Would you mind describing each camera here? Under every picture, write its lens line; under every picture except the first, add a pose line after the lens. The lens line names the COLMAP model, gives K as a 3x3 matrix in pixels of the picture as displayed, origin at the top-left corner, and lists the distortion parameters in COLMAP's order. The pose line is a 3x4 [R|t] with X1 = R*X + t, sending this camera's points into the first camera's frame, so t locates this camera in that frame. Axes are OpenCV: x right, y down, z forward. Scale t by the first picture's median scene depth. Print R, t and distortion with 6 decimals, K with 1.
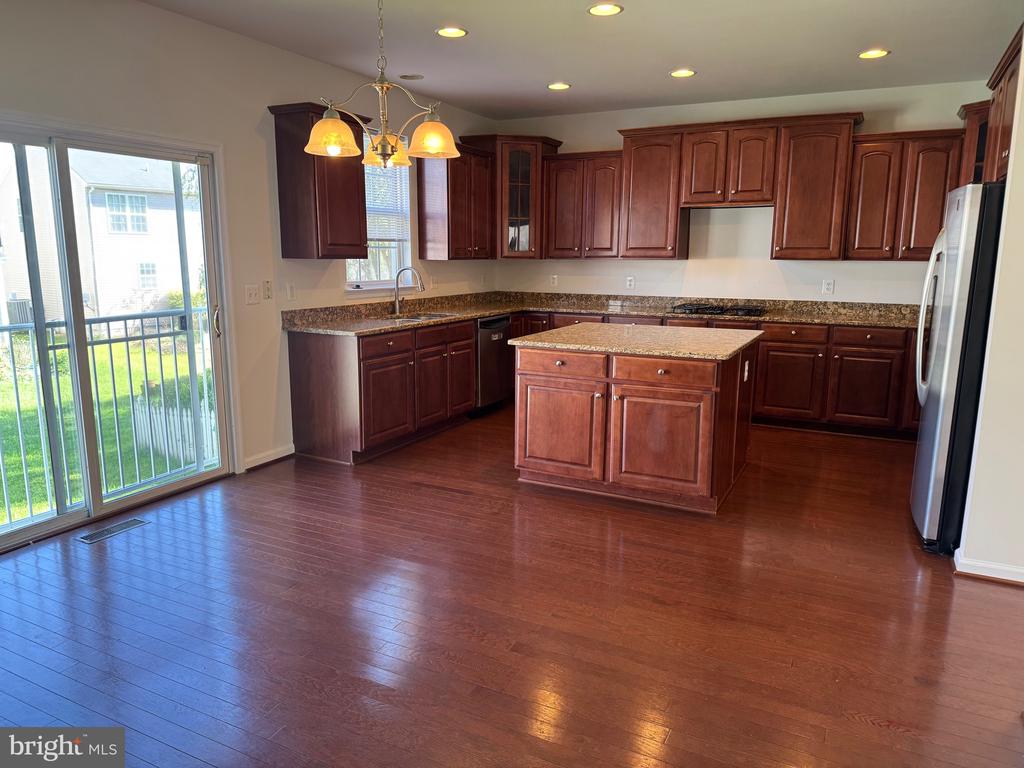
lens RADIAL K [[703.8, 0, 512.0], [0, 703.8, 384.0], [0, 0, 1]] dist [0.111315, -0.183602]
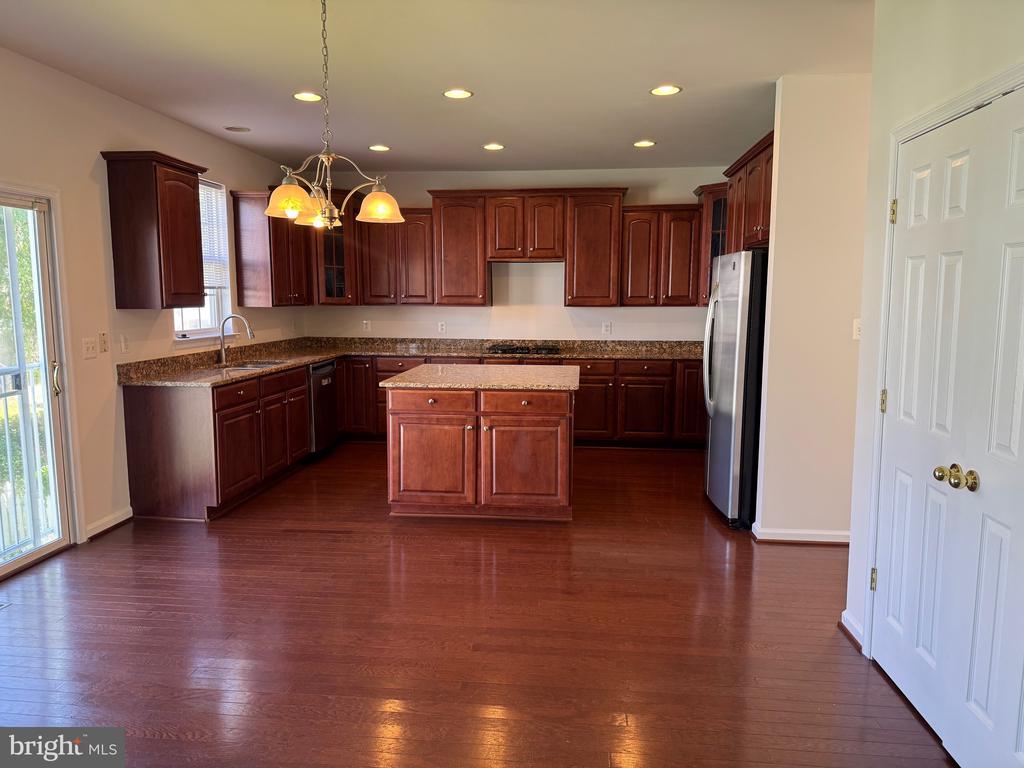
lens RADIAL K [[703.8, 0, 512.0], [0, 703.8, 384.0], [0, 0, 1]] dist [0.111315, -0.183602]
pose [[0.929098, -0.048388, 0.366654, -0.184567], [0.070201, 0.996454, -0.046384, 0.003175], [-0.363109, 0.068835, 0.929201, -0.058815]]
